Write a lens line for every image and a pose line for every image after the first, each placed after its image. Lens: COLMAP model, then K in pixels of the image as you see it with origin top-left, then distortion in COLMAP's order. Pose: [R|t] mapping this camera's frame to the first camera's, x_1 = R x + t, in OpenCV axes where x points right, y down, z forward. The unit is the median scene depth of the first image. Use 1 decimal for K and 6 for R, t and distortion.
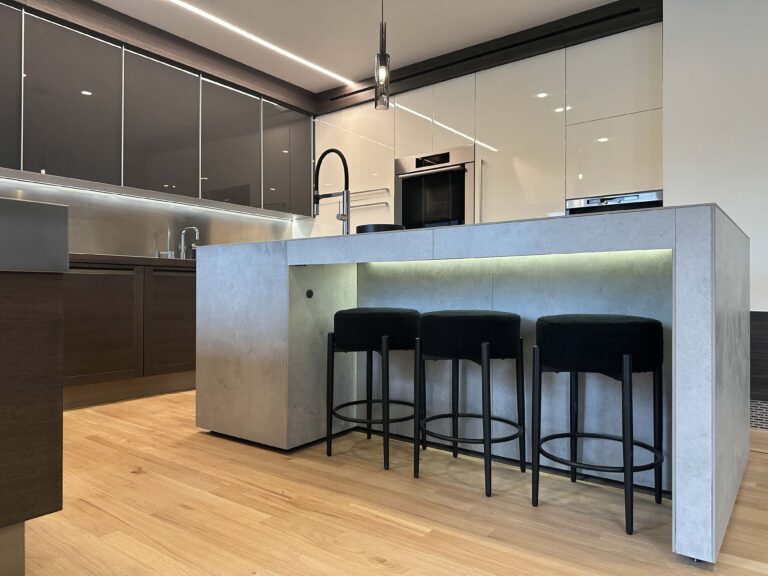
lens RADIAL K [[545.6, 0, 390.5], [0, 545.6, 283.4], [0, 0, 1]] dist [0.053430, -0.043408]
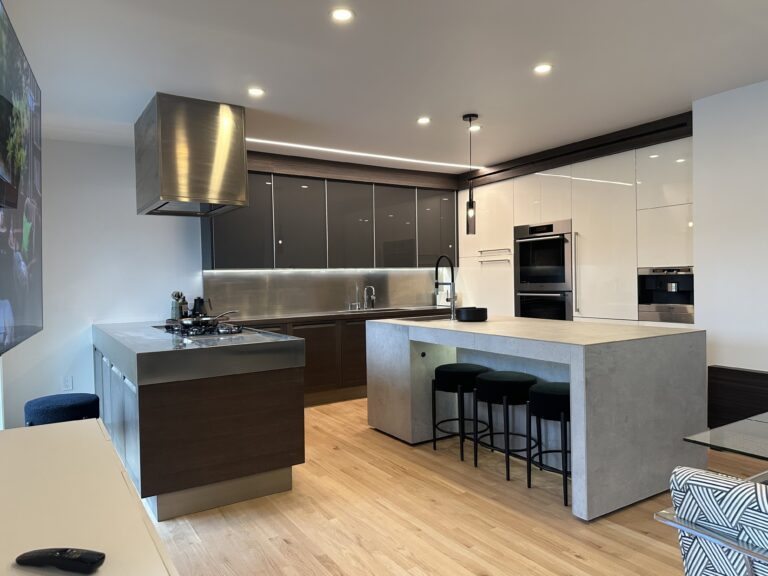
lens RADIAL K [[545.6, 0, 382.9], [0, 545.6, 282.5], [0, 0, 1]] dist [0.053430, -0.043408]
pose [[0.933824, -0.017138, -0.357321, 0.365090], [0.023892, 0.999609, 0.014494, -0.245619], [0.356933, -0.022072, 0.933869, -0.671953]]
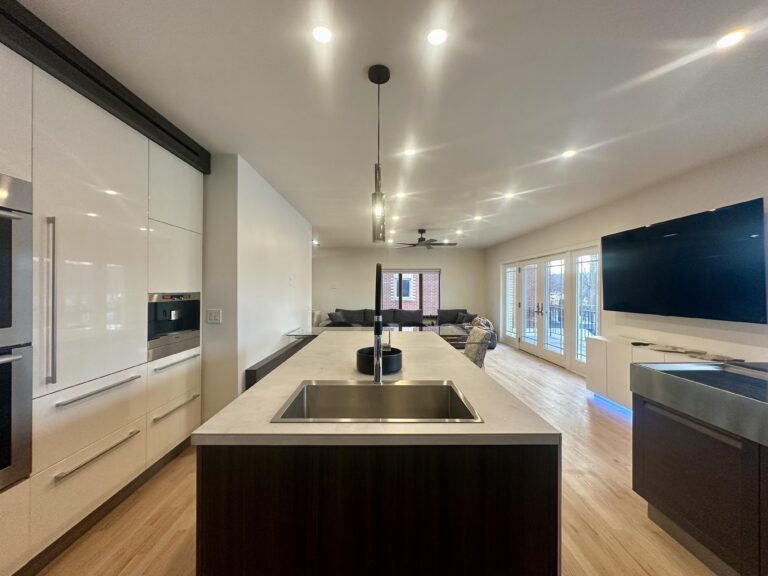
lens RADIAL K [[309.6, 0, 383.1], [0, 309.6, 289.8], [0, 0, 1]] dist [-0.001207, -0.001035]
pose [[-0.621573, -0.009028, 0.783304, -0.510640], [-0.011229, 0.999934, 0.002614, -0.265994], [-0.783276, -0.007171, -0.621633, 1.465827]]
